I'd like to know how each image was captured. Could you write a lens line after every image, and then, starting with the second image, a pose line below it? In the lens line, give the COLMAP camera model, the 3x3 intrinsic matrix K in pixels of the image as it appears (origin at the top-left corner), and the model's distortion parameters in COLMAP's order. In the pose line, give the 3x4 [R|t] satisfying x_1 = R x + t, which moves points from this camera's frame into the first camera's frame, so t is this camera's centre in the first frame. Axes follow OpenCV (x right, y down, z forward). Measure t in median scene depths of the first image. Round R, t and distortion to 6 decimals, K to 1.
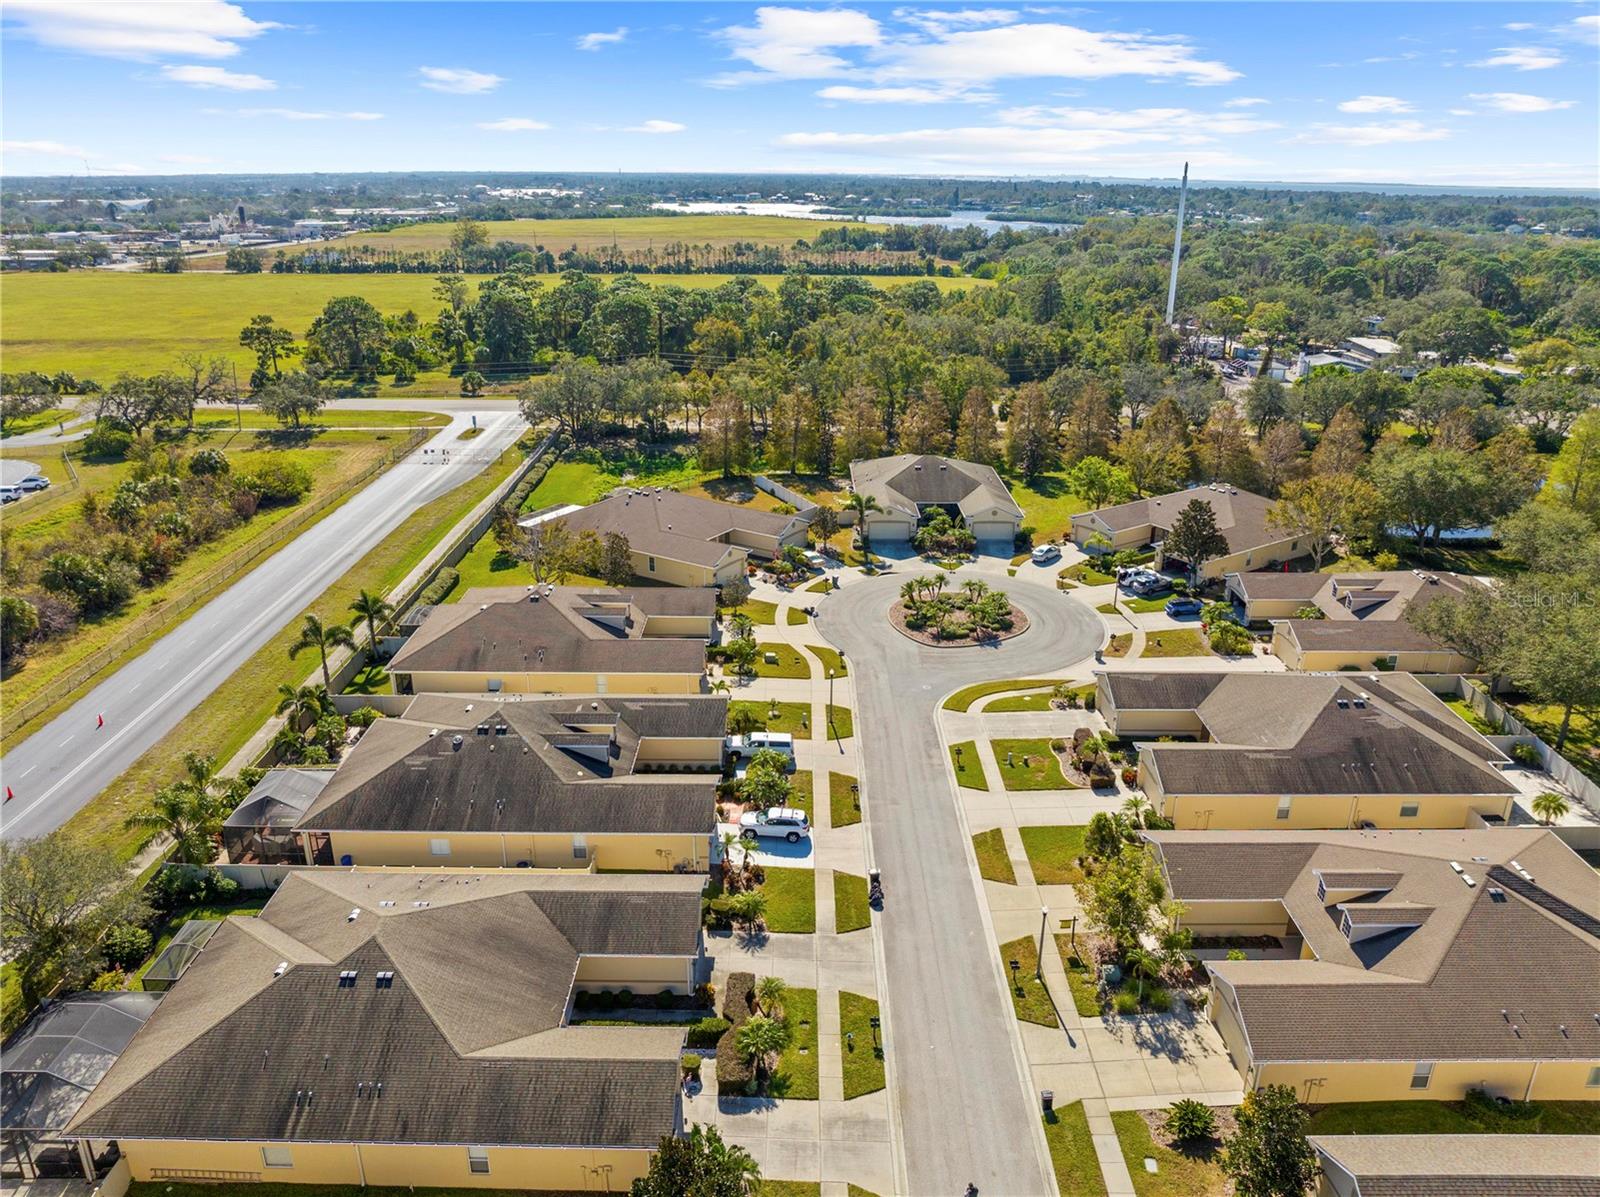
lens RADIAL K [[1134.7, 0, 800.0], [0, 1134.7, 598.5], [0, 0, 1]] dist [-0.063699, 0.041322]
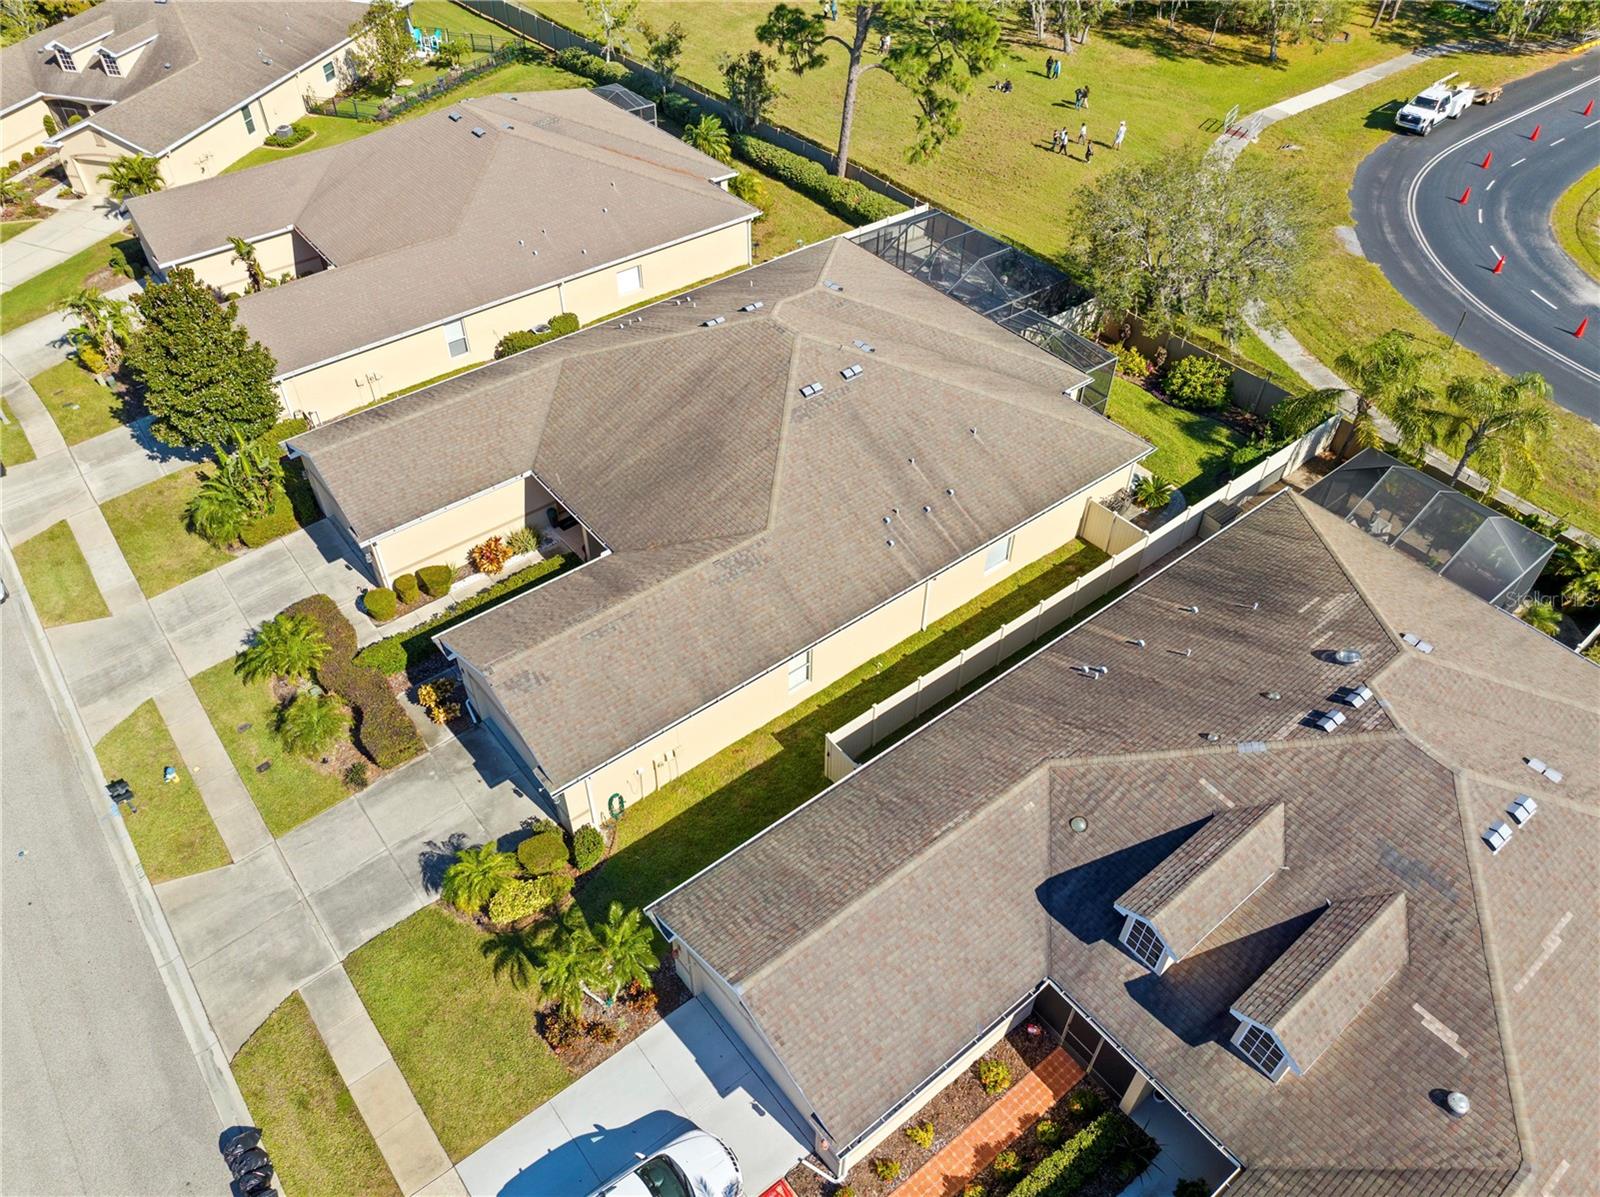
lens RADIAL K [[1121.7, 0, 800.0], [0, 1121.7, 598.5], [0, 0, 1]] dist [-0.043248, 0.002881]
pose [[-0.780321, 0.426727, -0.457169, 0.011231], [-0.233820, 0.478934, 0.846139, -0.187232], [0.580024, 0.767155, -0.273945, 1.118782]]
